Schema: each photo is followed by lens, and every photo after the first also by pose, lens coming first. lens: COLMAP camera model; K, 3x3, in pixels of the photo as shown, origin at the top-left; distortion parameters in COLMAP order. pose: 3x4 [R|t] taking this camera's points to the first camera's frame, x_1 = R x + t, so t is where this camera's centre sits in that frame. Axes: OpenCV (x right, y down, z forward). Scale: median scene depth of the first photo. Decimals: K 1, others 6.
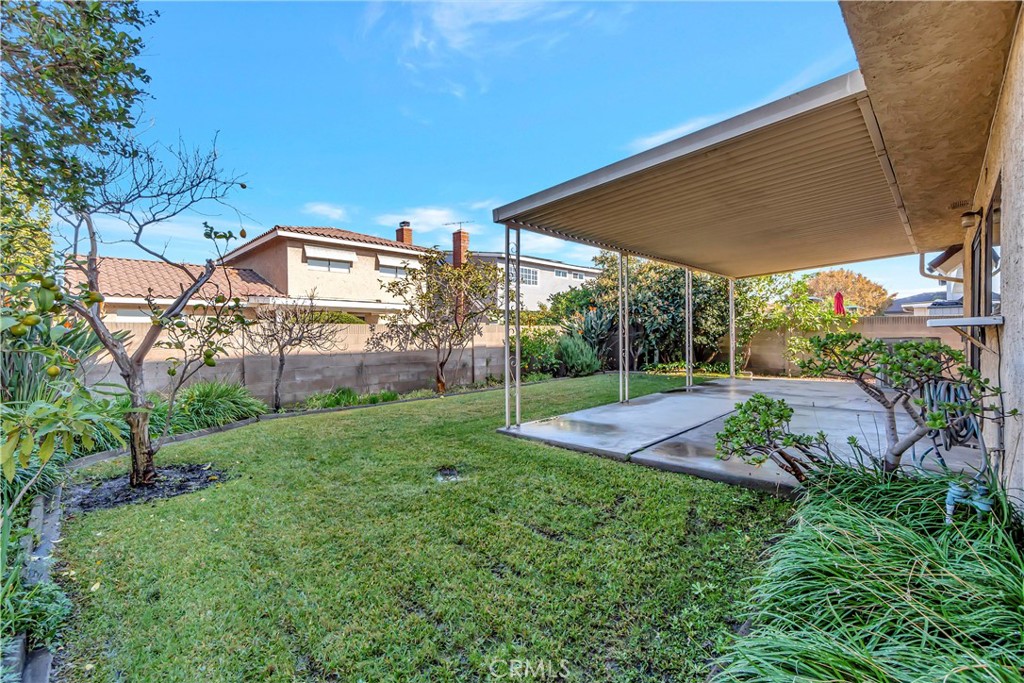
lens RADIAL K [[403.9, 0, 510.6], [0, 403.9, 340.7], [0, 0, 1]] dist [0.000904, 0.000008]
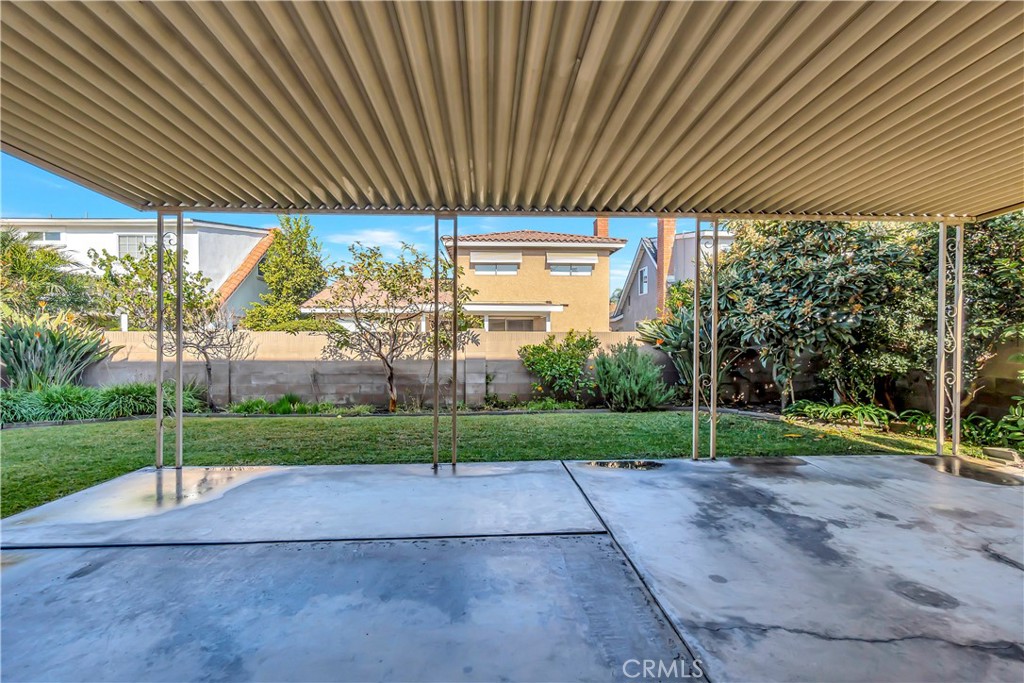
lens RADIAL K [[437.0, 0, 508.8], [0, 437.0, 340.2], [0, 0, 1]] dist [0.001435, 0.000214]
pose [[0.759406, 0.014821, -0.650448, 0.641525], [-0.018486, 0.999828, 0.001200, -0.028631], [0.650354, 0.011113, 0.759550, 0.461719]]
